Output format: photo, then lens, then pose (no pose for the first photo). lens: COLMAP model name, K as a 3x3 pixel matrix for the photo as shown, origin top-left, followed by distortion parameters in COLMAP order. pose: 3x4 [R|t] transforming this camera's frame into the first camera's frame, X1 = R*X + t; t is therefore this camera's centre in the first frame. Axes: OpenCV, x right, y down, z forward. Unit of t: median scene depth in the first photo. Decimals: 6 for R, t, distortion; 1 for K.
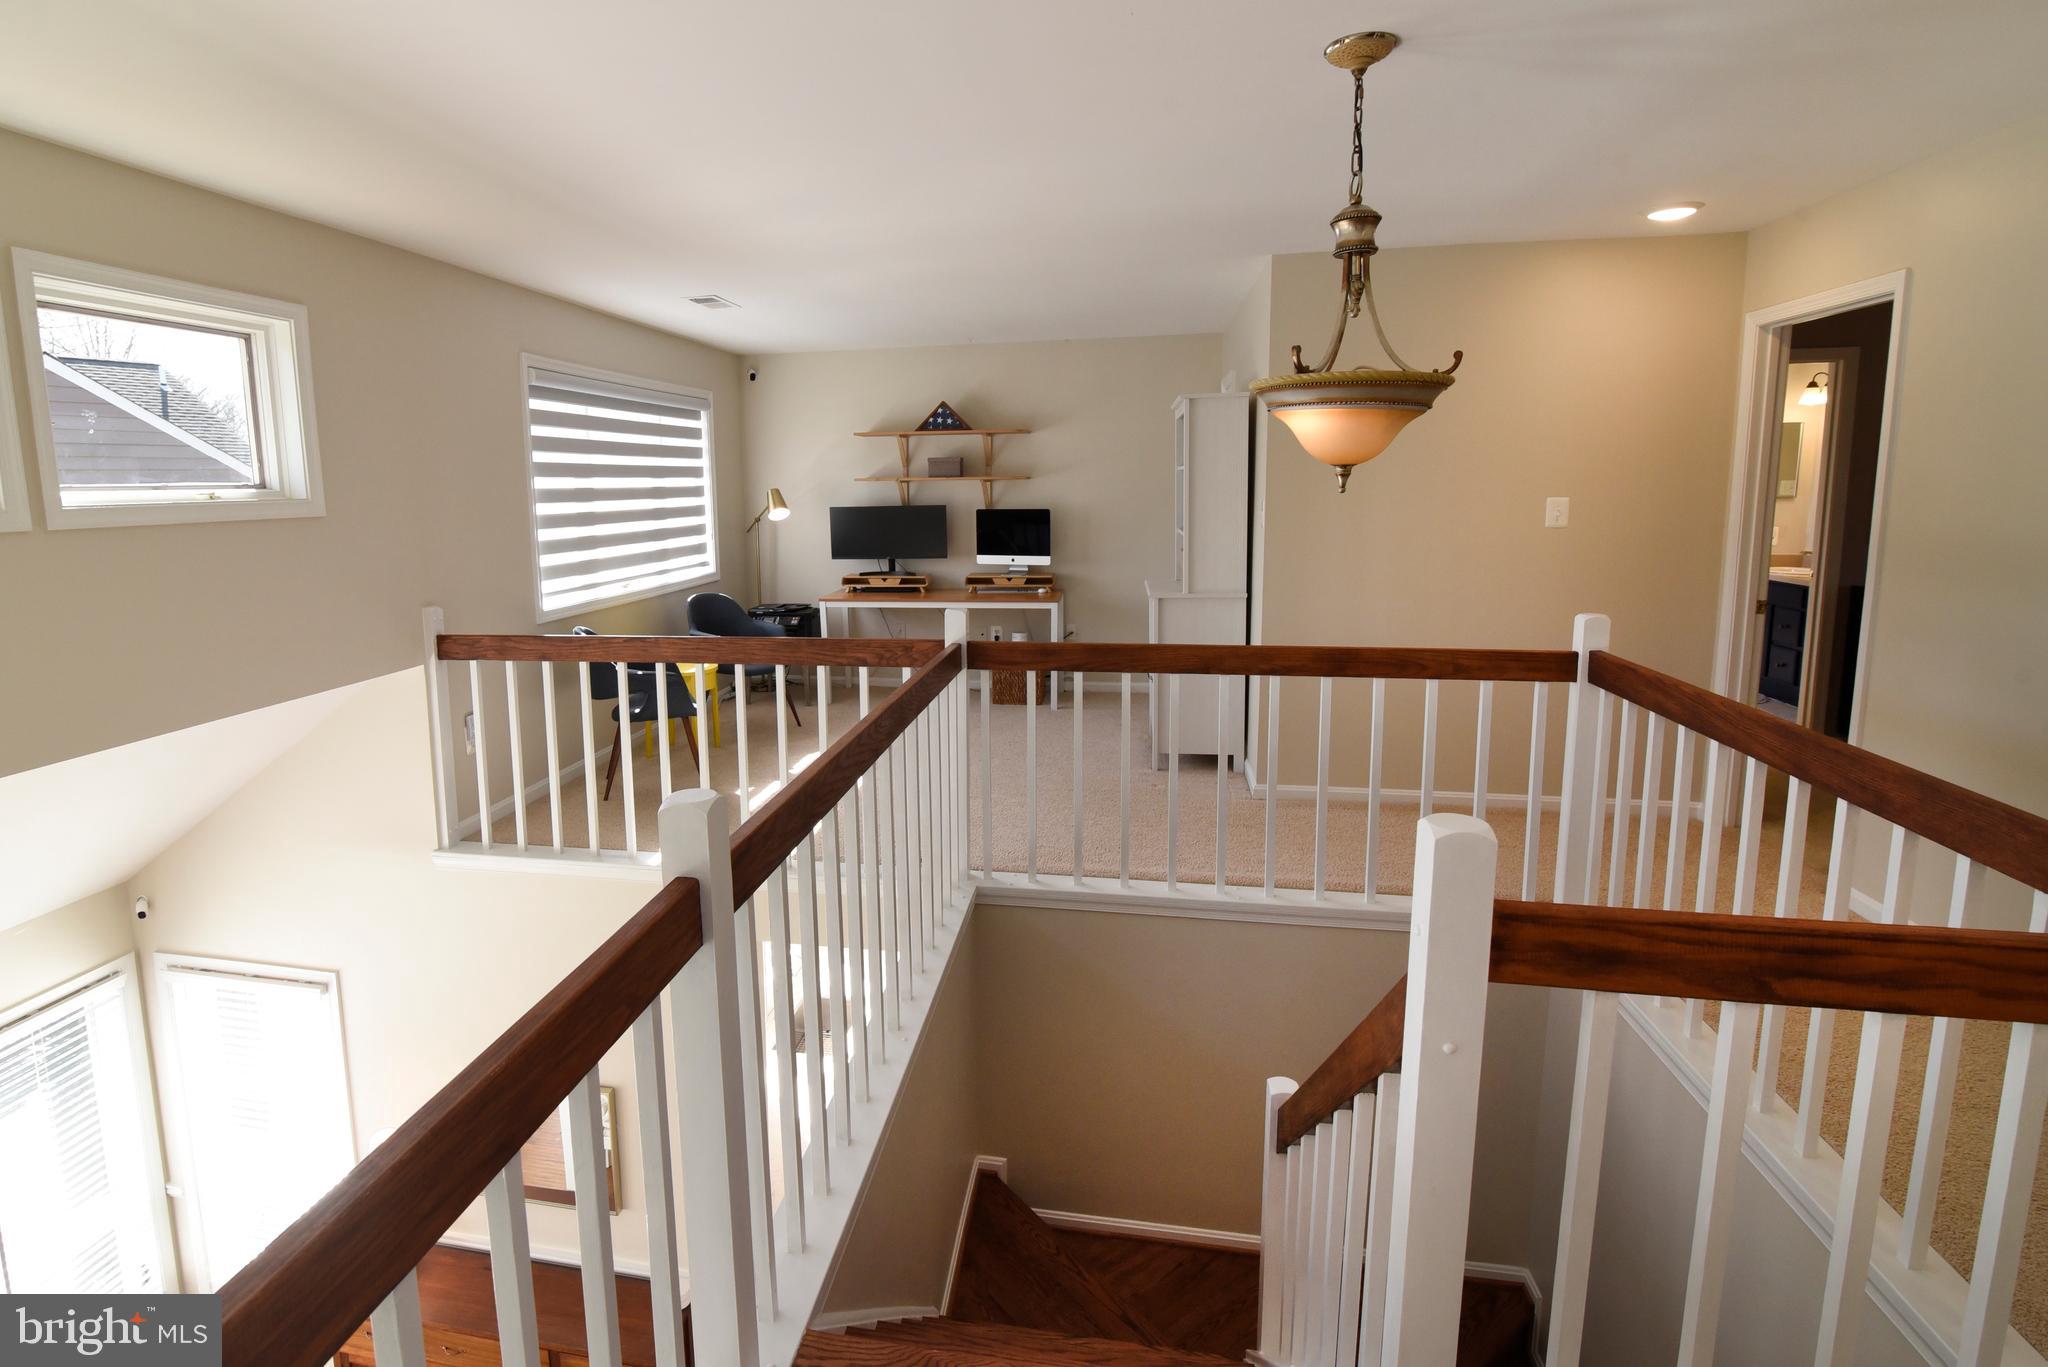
lens RADIAL K [[982.3, 0, 1009.8], [0, 982.3, 659.8], [0, 0, 1]] dist [-0.018138, 0.000344]
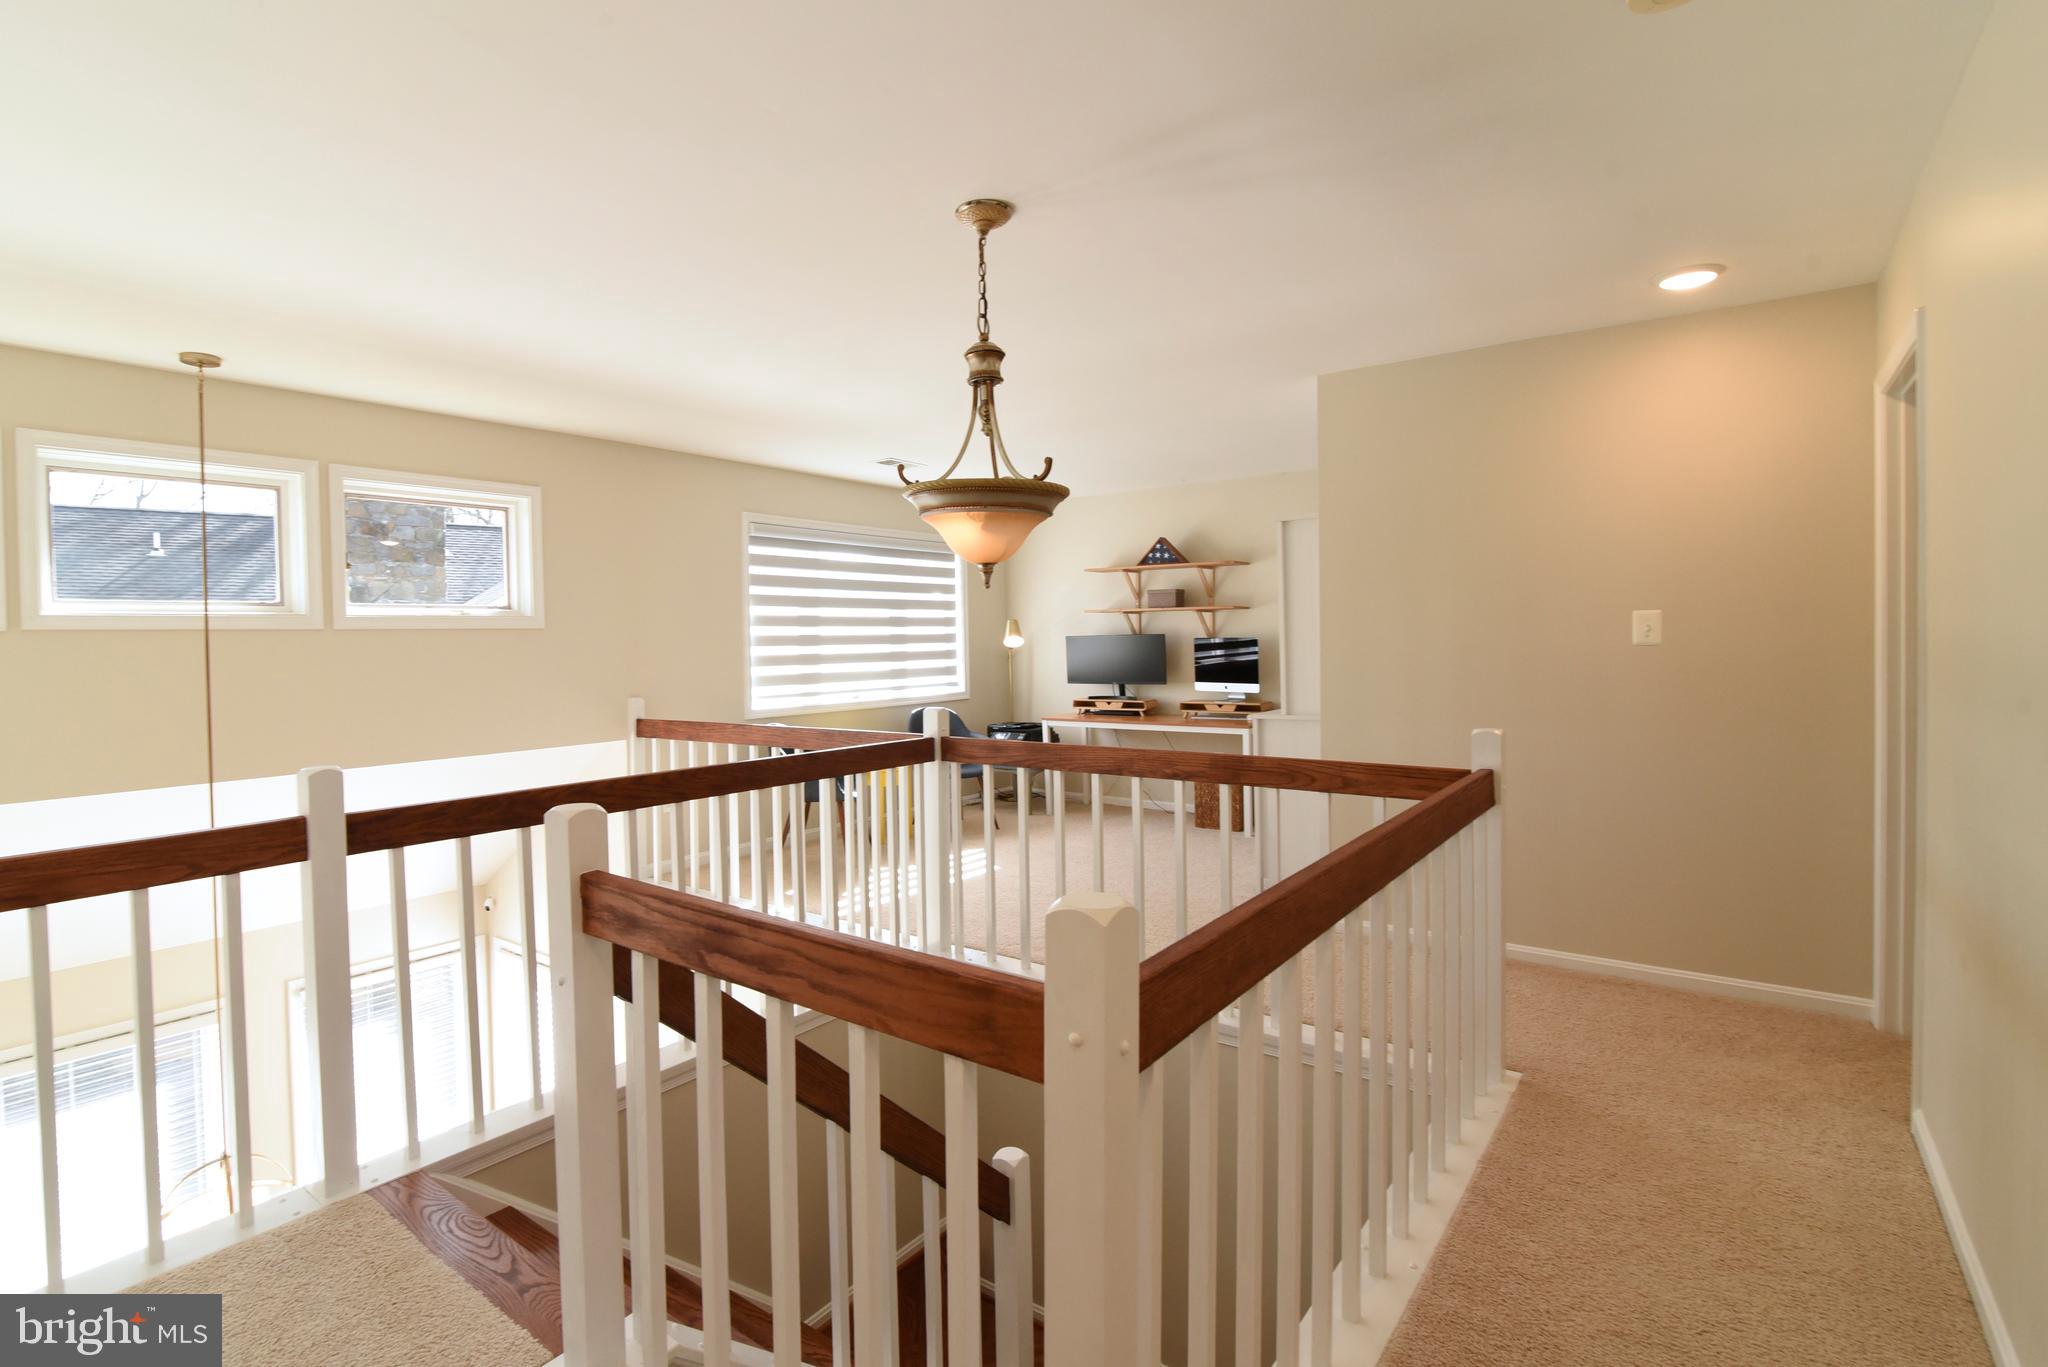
lens RADIAL K [[969.8, 0, 1028.3], [0, 969.8, 693.7], [0, 0, 1]] dist [-0.014915, 0.000165]
pose [[0.904002, 0.024492, -0.426825, 0.256487], [-0.071484, 0.992962, -0.094423, 0.015315], [0.421509, 0.115870, 0.899391, 0.010022]]
